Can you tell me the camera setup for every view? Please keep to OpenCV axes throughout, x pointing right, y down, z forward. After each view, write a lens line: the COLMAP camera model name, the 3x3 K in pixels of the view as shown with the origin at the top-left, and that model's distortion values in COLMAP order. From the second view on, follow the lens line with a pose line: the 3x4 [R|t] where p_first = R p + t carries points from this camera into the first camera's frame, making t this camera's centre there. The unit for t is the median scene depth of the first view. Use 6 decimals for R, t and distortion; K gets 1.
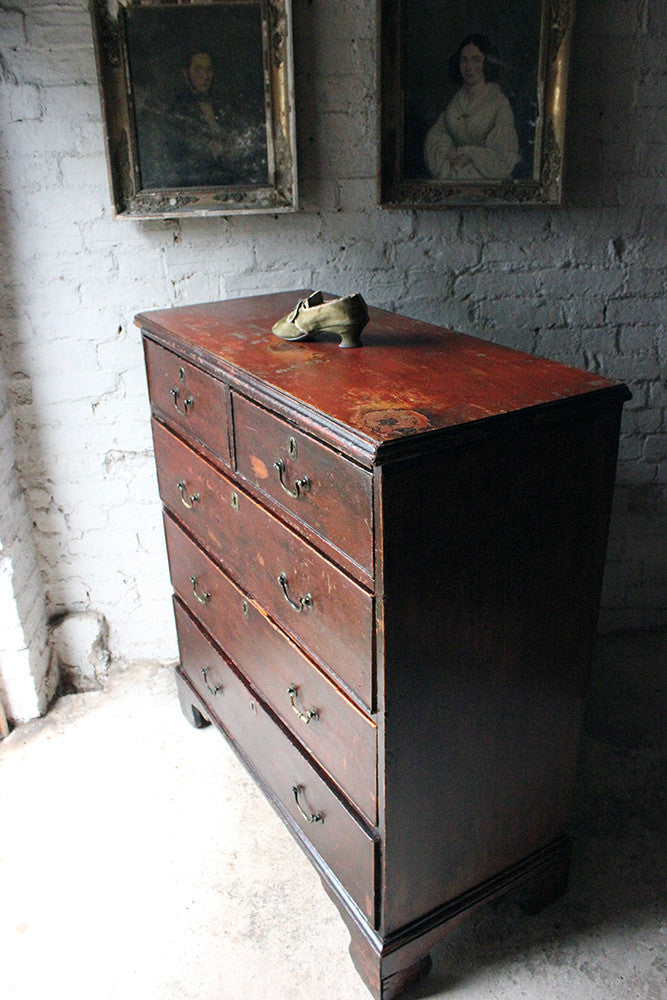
lens RADIAL K [[821.6, 0, 330.9], [0, 821.6, 505.8], [0, 0, 1]] dist [-0.155846, 0.120017]
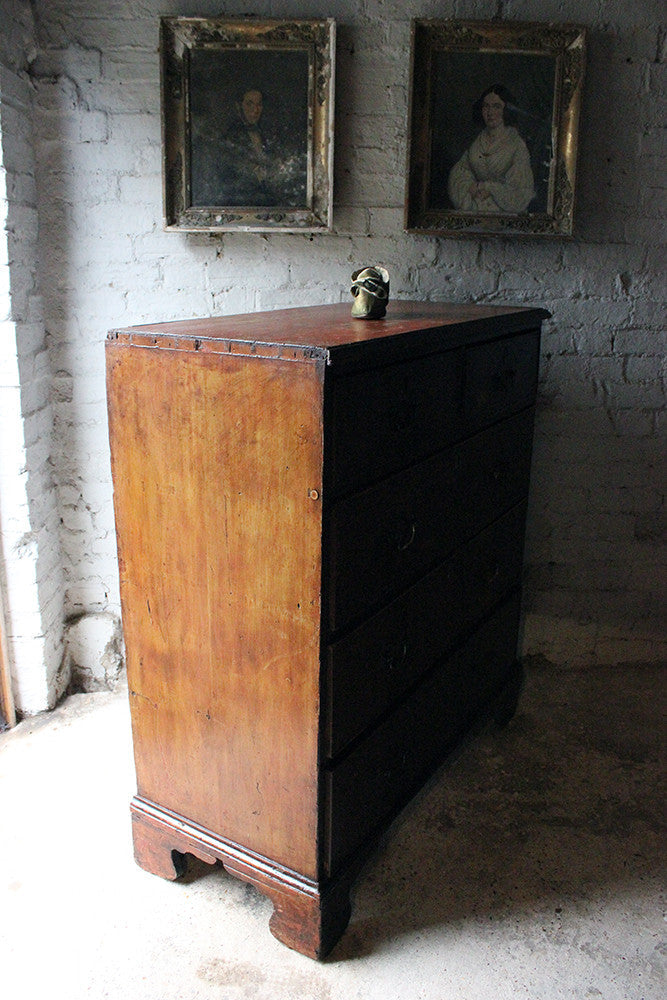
lens RADIAL K [[821.6, 0, 330.7], [0, 821.6, 505.2], [0, 0, 1]] dist [-0.155846, 0.120017]
pose [[0.998487, 0.050369, -0.022055, 0.001036], [-0.052998, 0.988460, -0.141909, 0.159145], [0.014653, 0.142863, 0.989634, -0.036163]]
